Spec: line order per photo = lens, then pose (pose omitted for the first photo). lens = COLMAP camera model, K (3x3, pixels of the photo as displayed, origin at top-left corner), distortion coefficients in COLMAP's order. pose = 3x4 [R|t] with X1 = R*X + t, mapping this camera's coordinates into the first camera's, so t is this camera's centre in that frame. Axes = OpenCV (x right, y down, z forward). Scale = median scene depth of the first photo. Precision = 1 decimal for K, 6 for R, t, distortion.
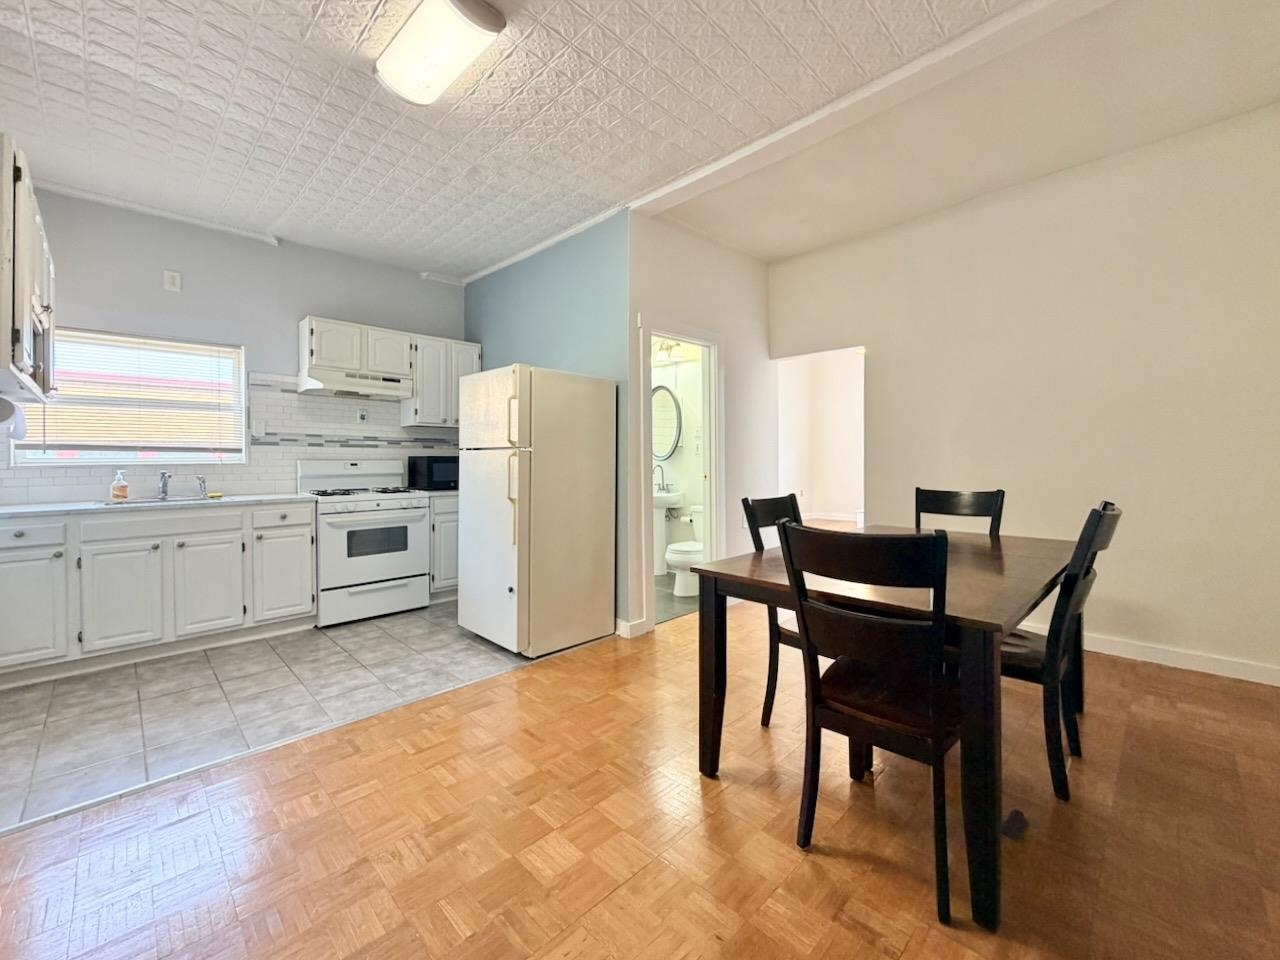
lens RADIAL K [[531.6, 0, 634.3], [0, 531.6, 461.8], [0, 0, 1]] dist [0.001398, 0.000031]
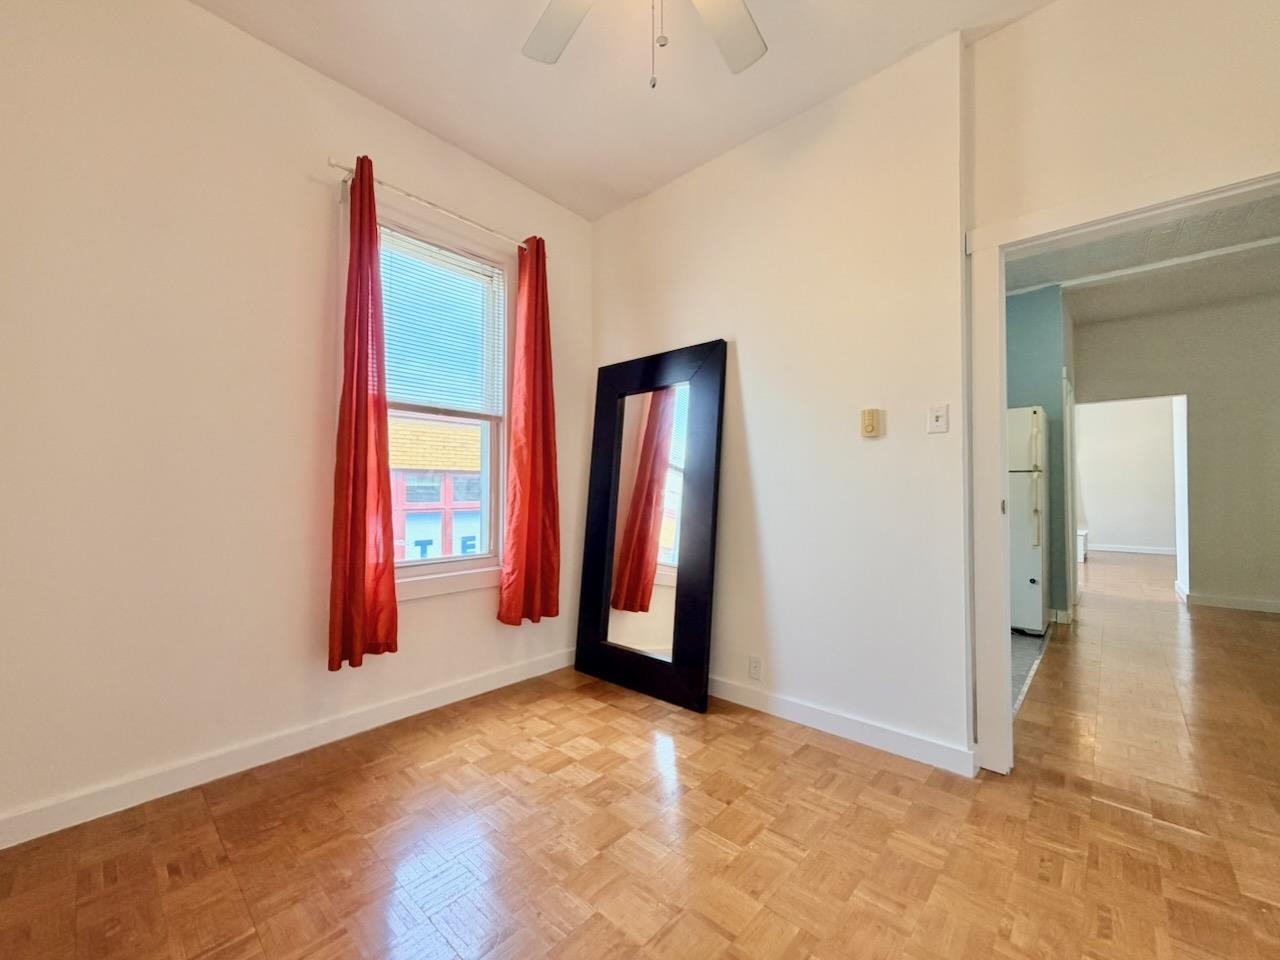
lens RADIAL K [[511.2, 0, 636.0], [0, 511.2, 481.0], [0, 0, 1]] dist [-0.000187, -0.000037]
pose [[0.998615, 0.007955, 0.052012, -1.027362], [-0.006661, 0.999665, -0.024999, 0.028746], [-0.052193, 0.024618, 0.998334, -0.154452]]
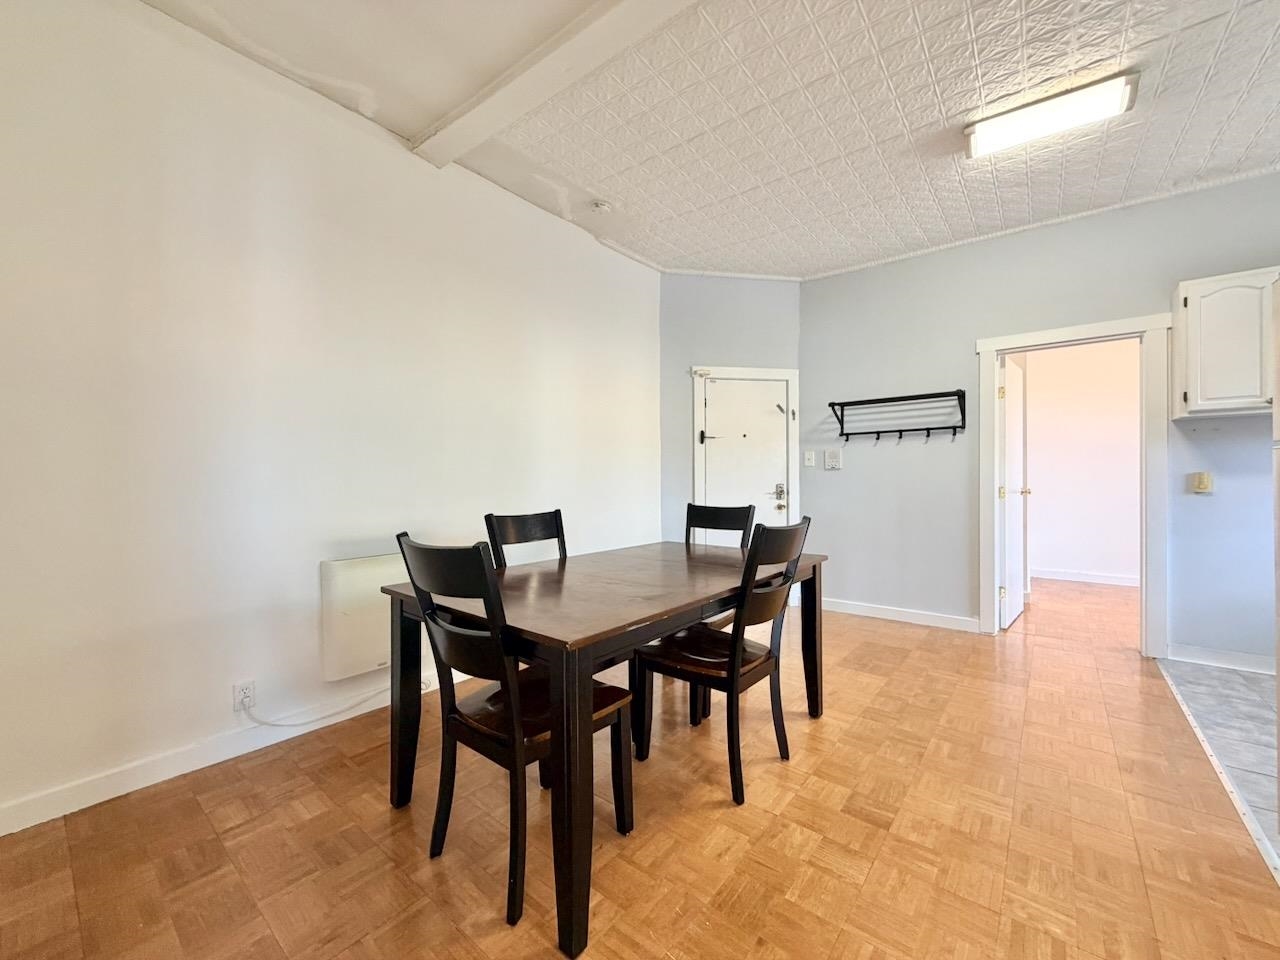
lens RADIAL K [[512.7, 0, 633.1], [0, 512.7, 479.5], [0, 0, 1]] dist [0.000383, 0.000128]
pose [[-0.994525, 0.009053, -0.104107, 0.377610], [0.009452, 0.999950, -0.003344, 0.008751], [0.104072, -0.004310, -0.994560, 1.176064]]
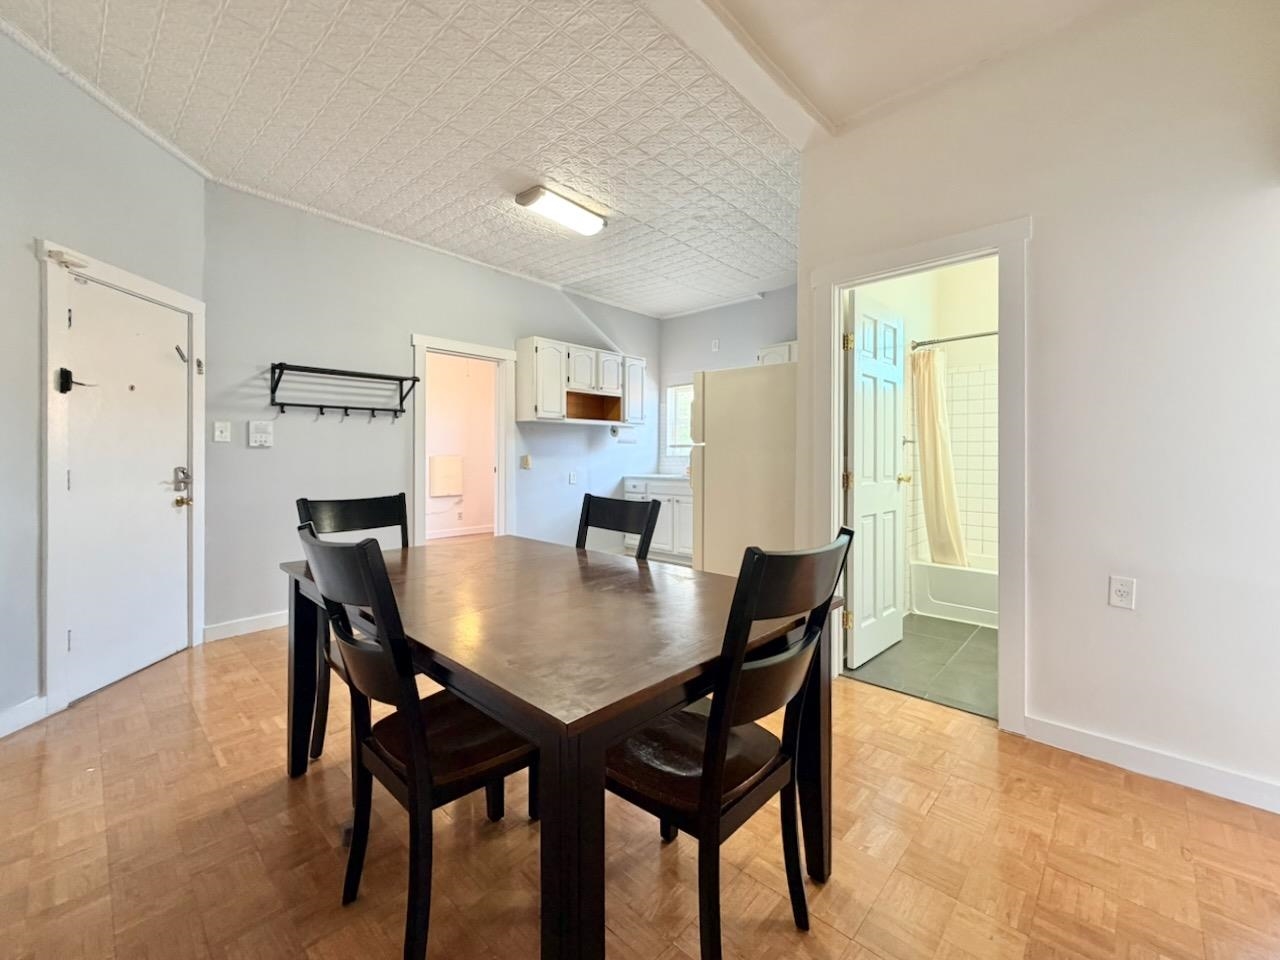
lens RADIAL K [[528.7, 0, 626.2], [0, 528.7, 449.3], [0, 0, 1]] dist [-0.000760, -0.000091]
pose [[0.026877, -0.003465, -0.999633, 0.763578], [-0.000423, 0.999994, -0.003477, -0.007857], [0.999639, 0.000517, 0.026876, 0.663657]]
